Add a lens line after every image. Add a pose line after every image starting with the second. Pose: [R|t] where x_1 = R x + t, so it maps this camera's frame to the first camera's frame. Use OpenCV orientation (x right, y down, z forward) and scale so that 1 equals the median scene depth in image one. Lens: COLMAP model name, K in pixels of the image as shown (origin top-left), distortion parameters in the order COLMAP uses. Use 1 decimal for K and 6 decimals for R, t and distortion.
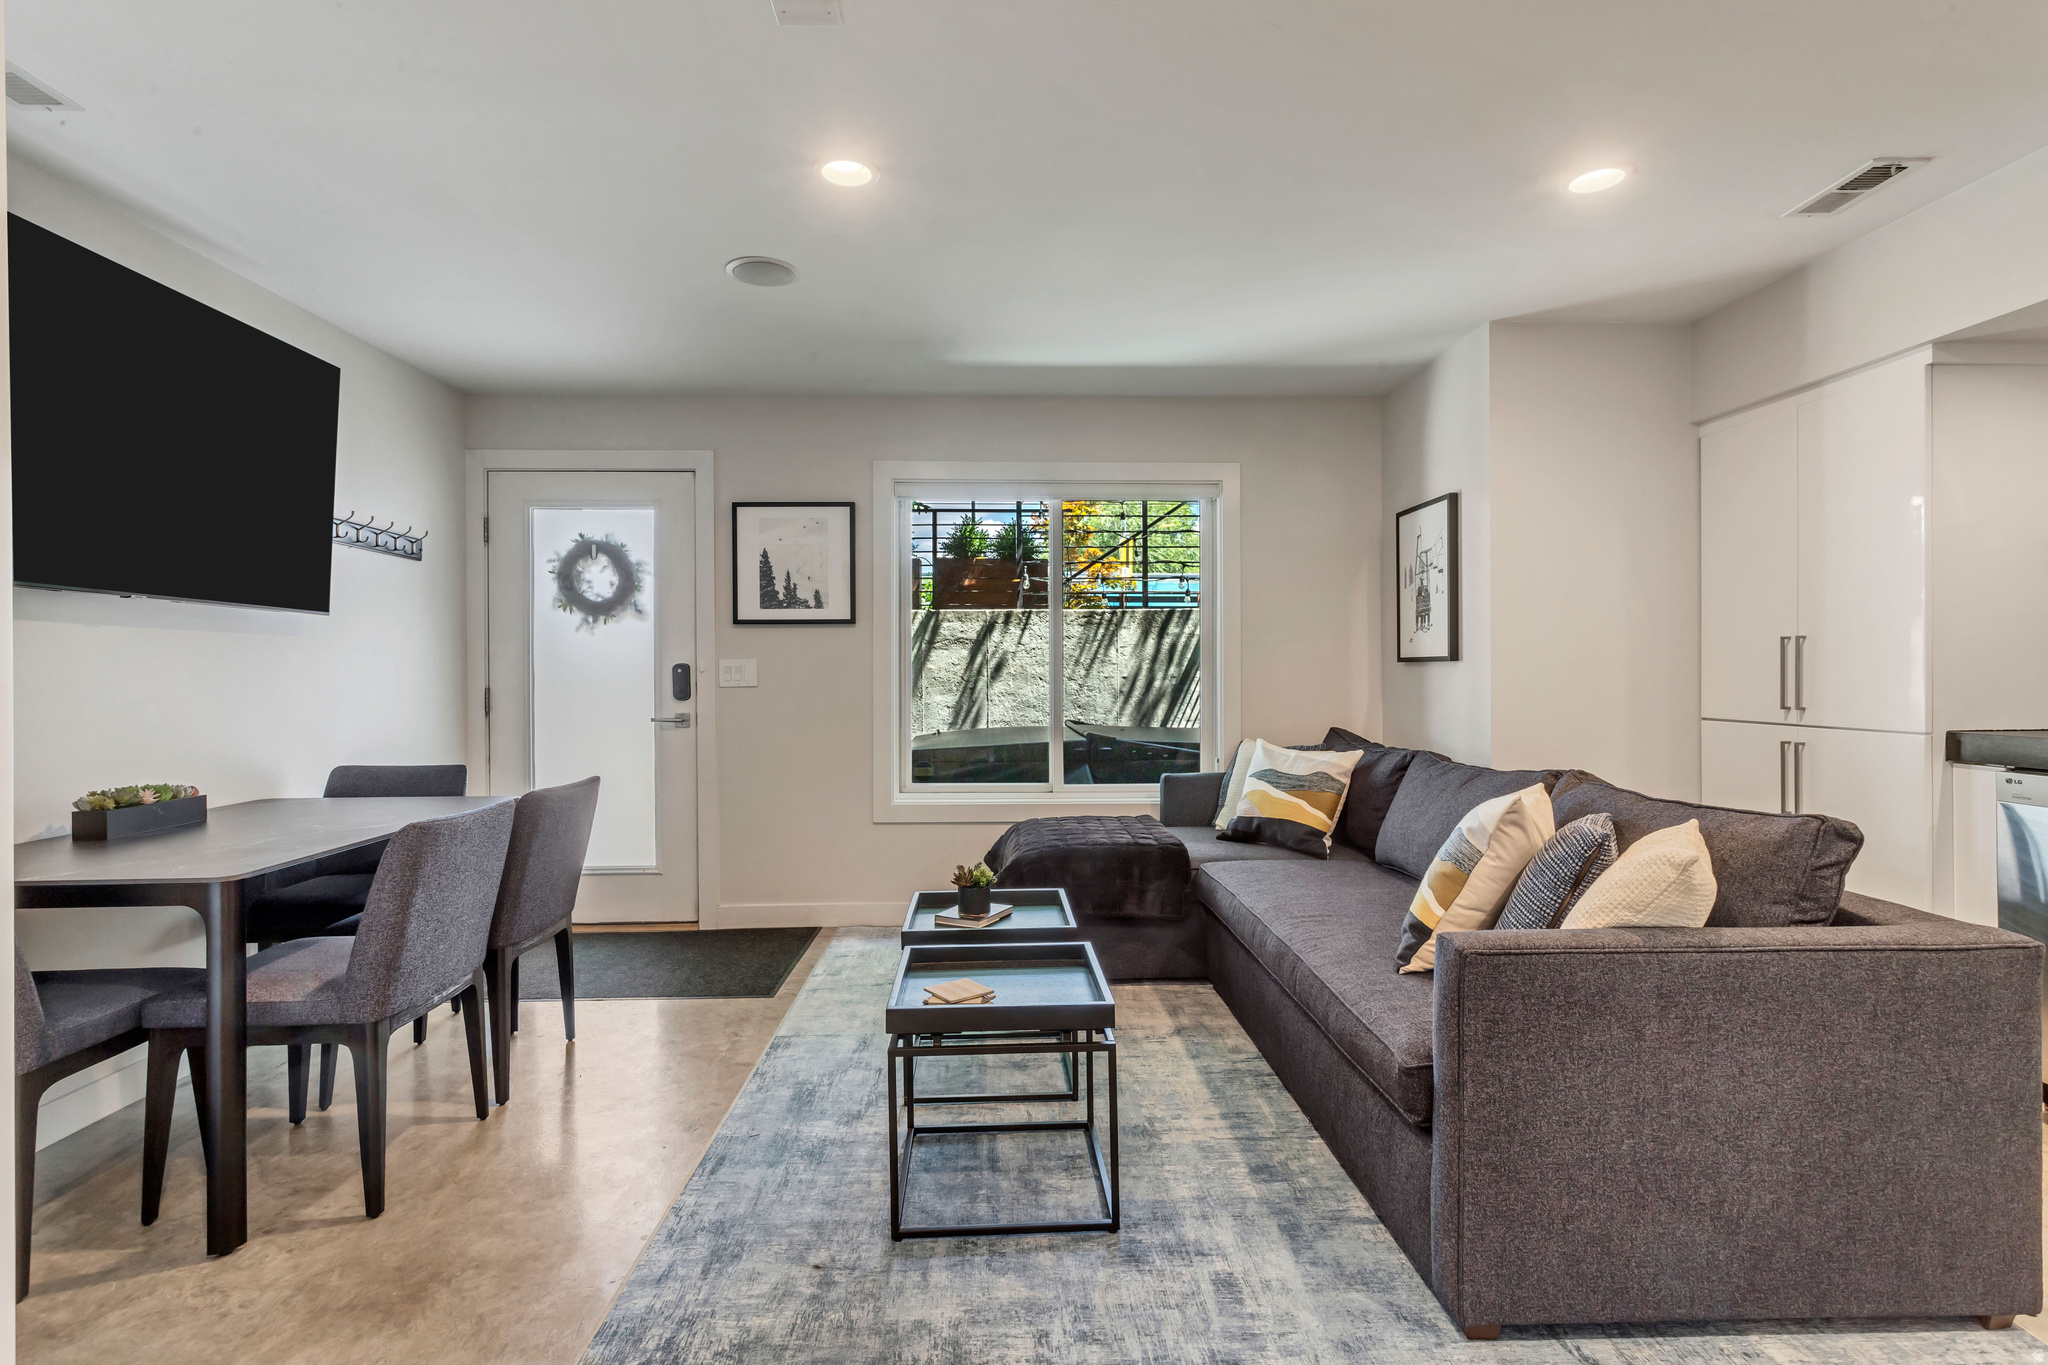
lens RADIAL K [[979.6, 0, 1028.0], [0, 979.6, 674.6], [0, 0, 1]] dist [0.004691, -0.000109]
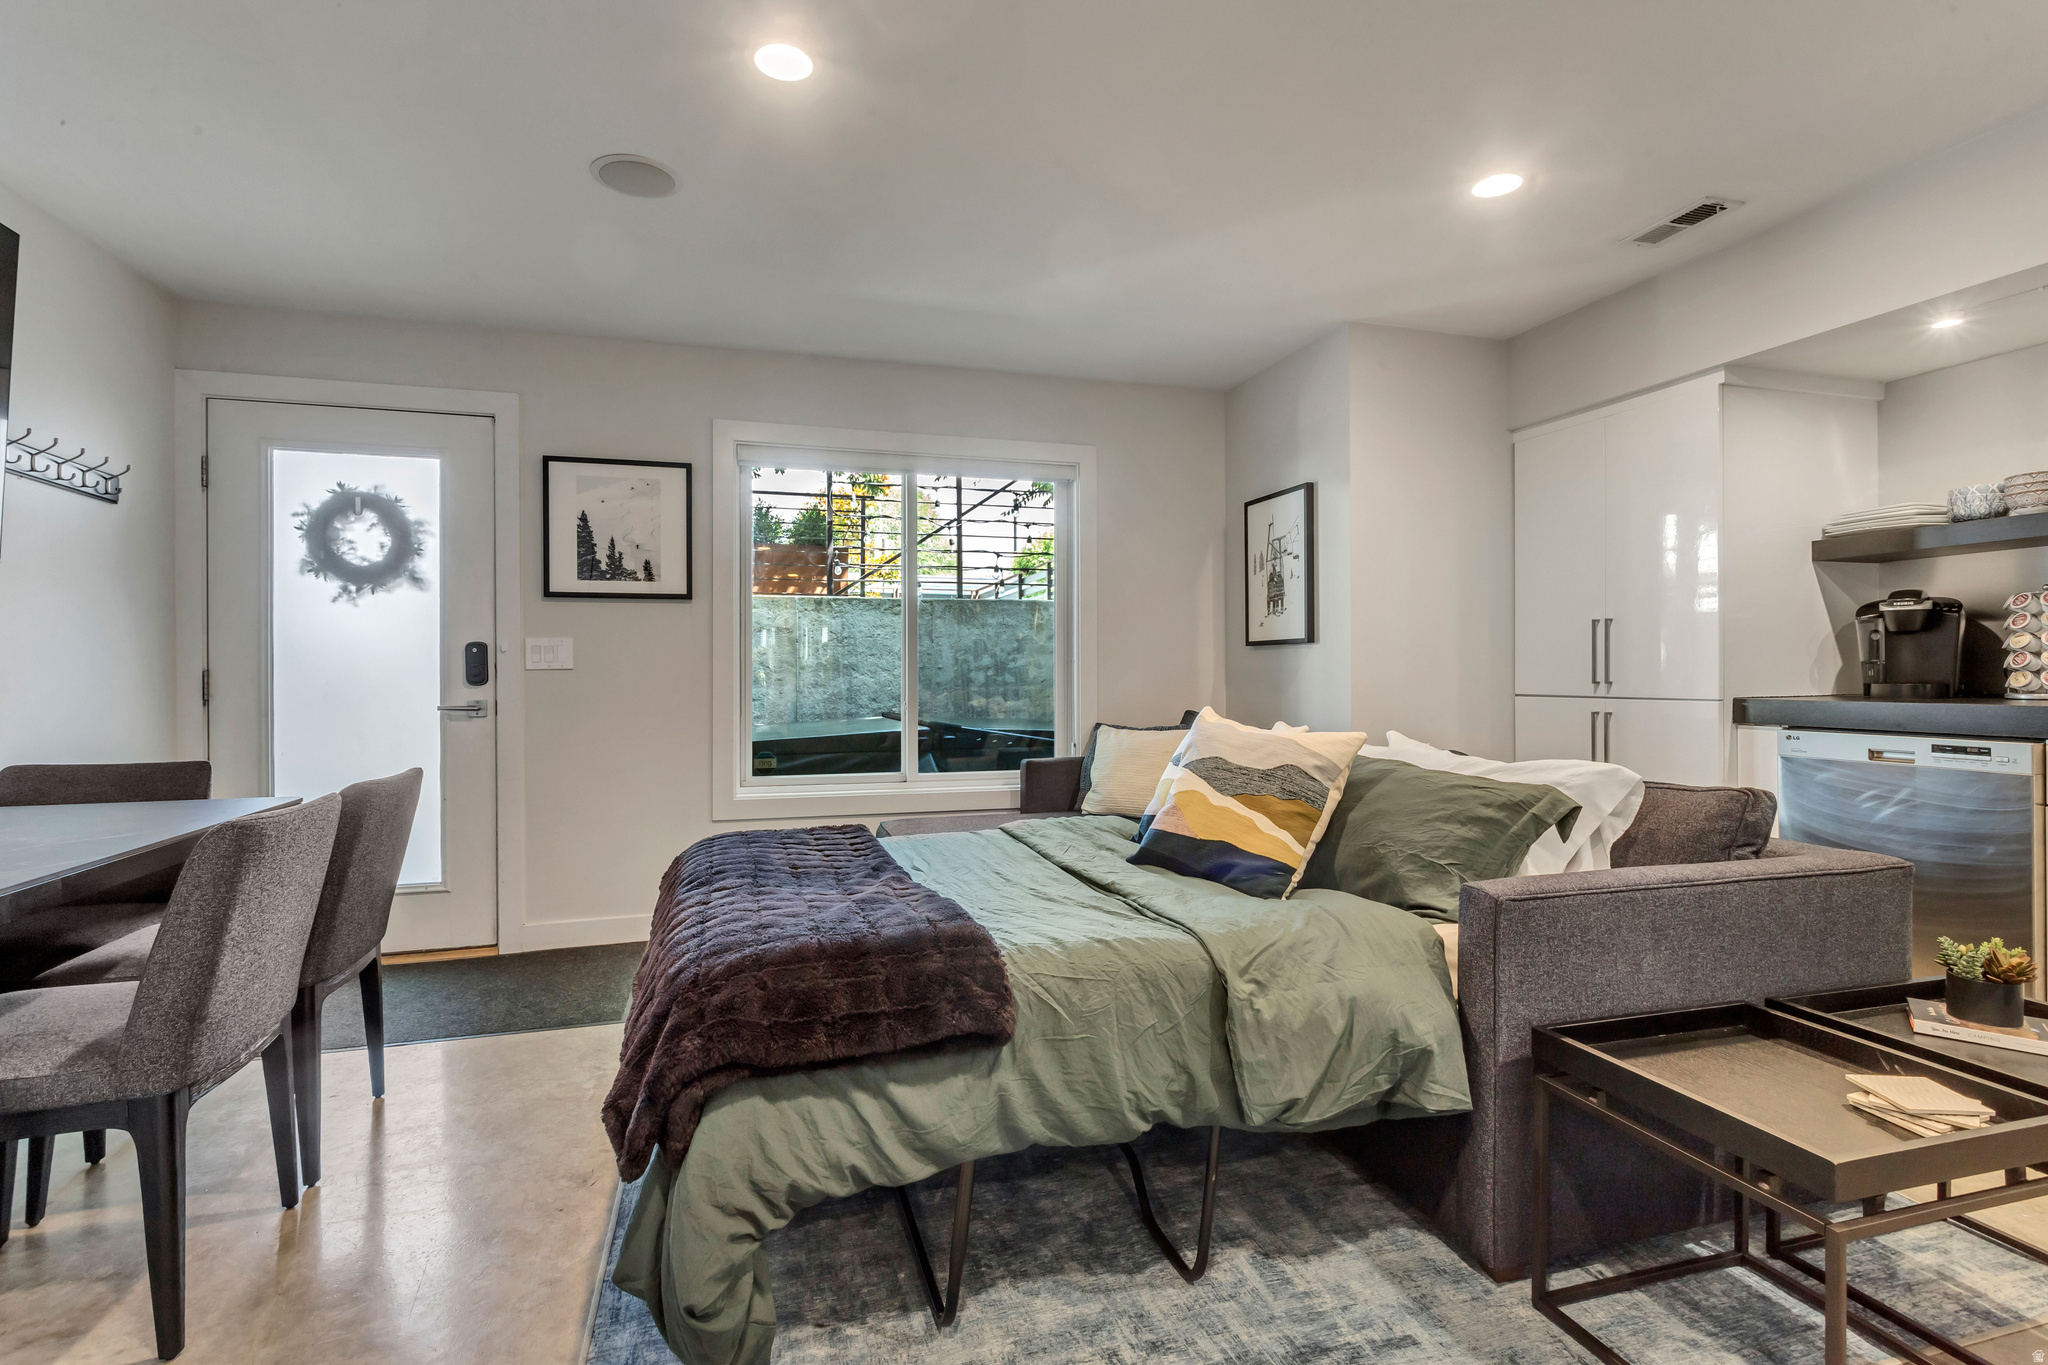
lens RADIAL K [[979.6, 0, 1031.1], [0, 979.6, 670.7], [0, 0, 1]] dist [0.004691, -0.000109]
pose [[0.965752, 0.000608, 0.259468, -0.156749], [0.001068, 0.999979, -0.006317, 0.027868], [-0.259466, 0.006378, 0.965731, 0.077840]]
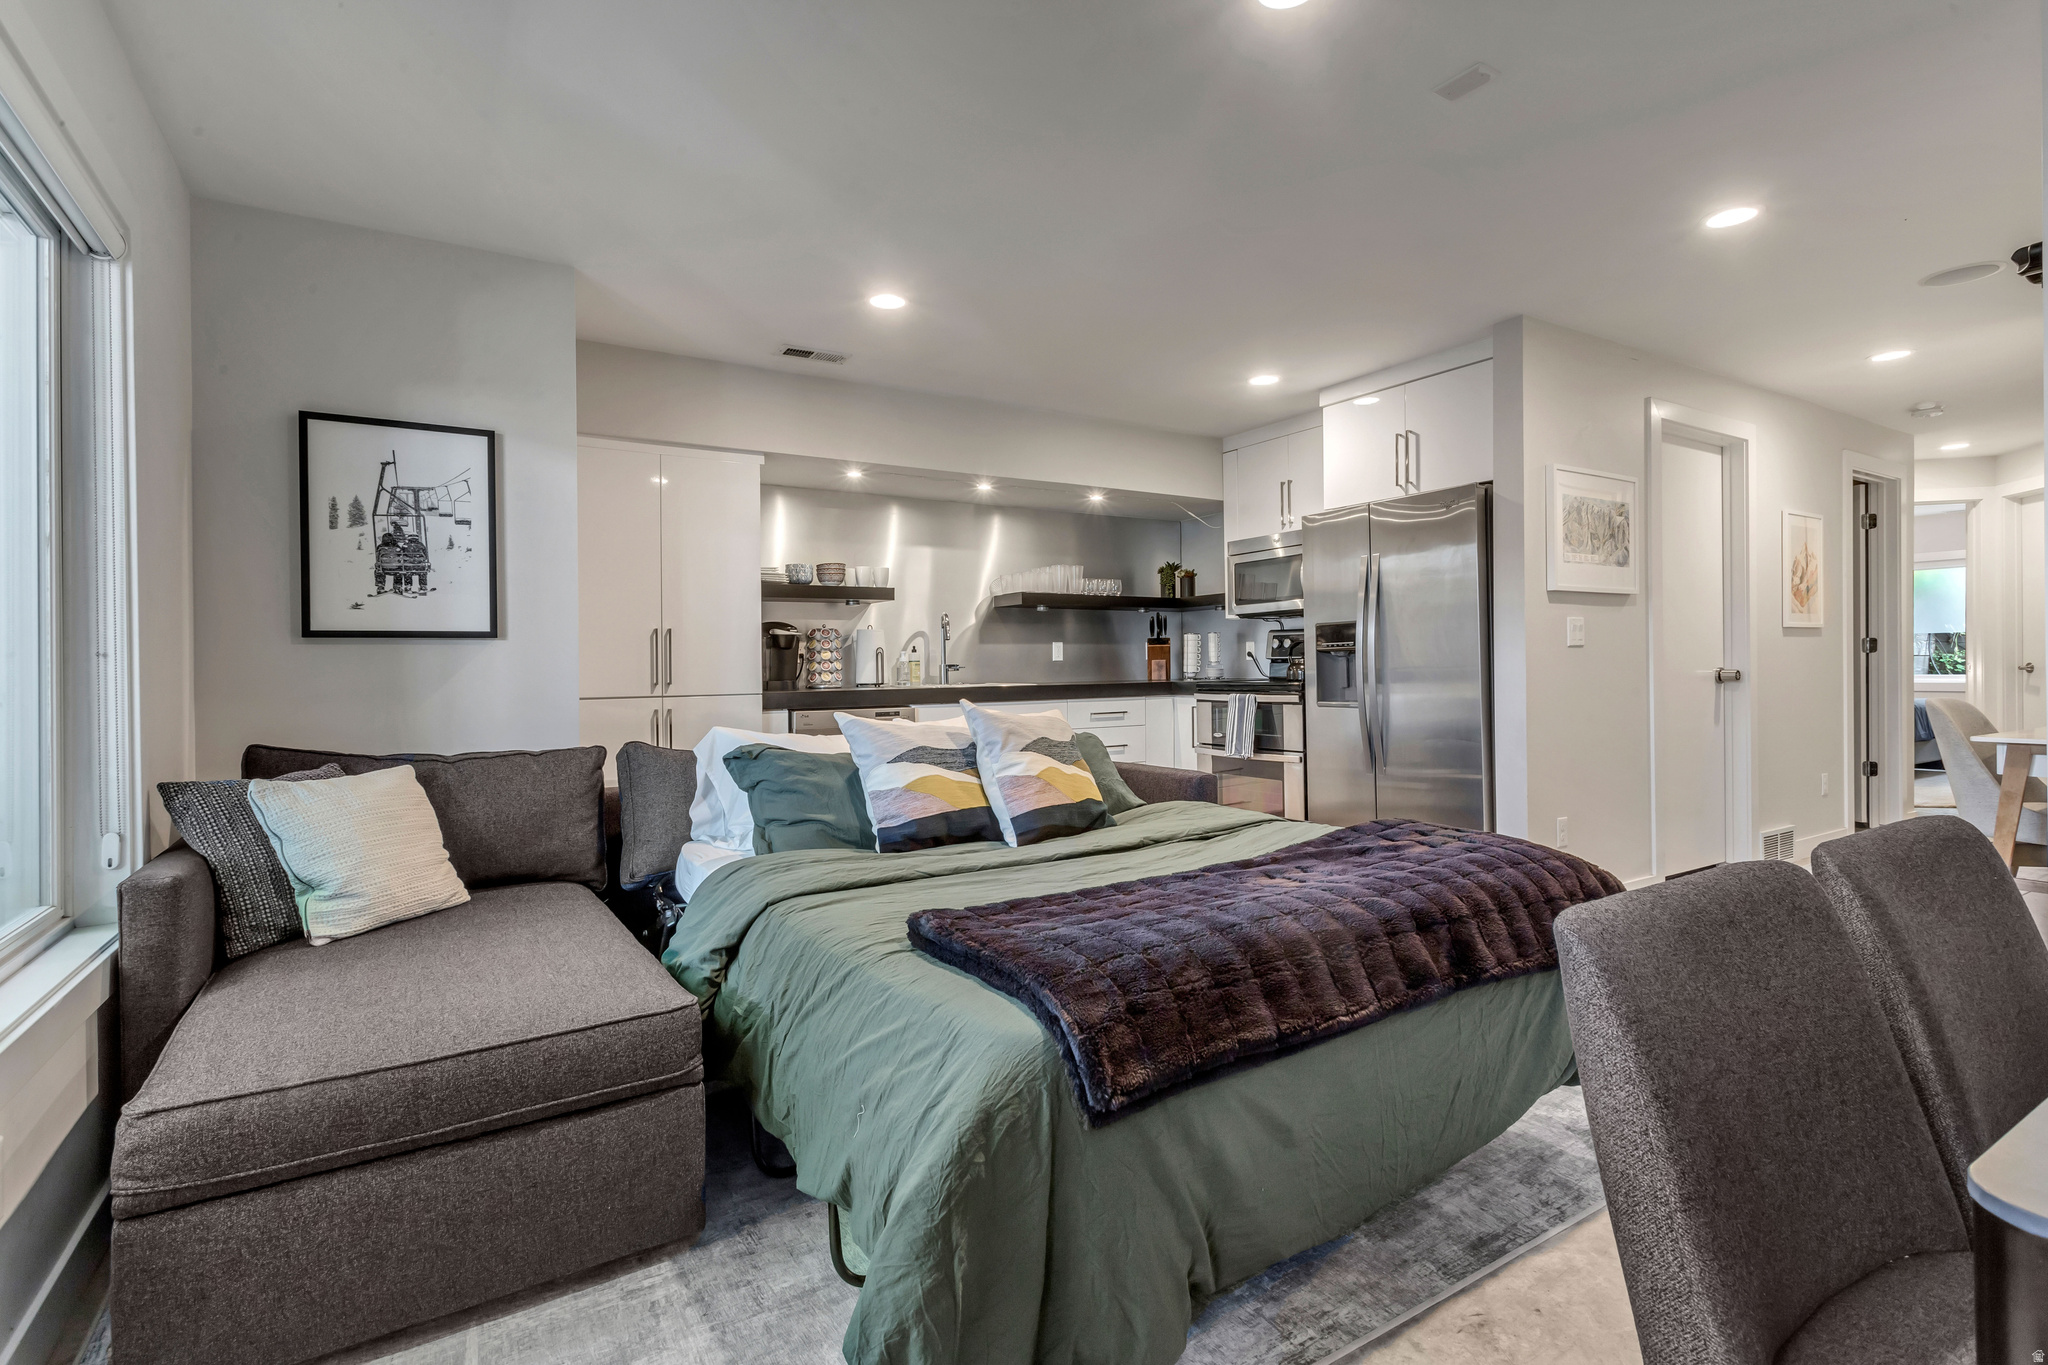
lens RADIAL K [[979.6, 0, 1023.0], [0, 979.6, 672.3], [0, 0, 1]] dist [0.004691, -0.000109]
pose [[-0.506599, 0.010174, 0.862122, -0.604094], [0.021840, 0.999761, 0.001035, 0.028799], [-0.861905, 0.019353, -0.506700, 1.276487]]
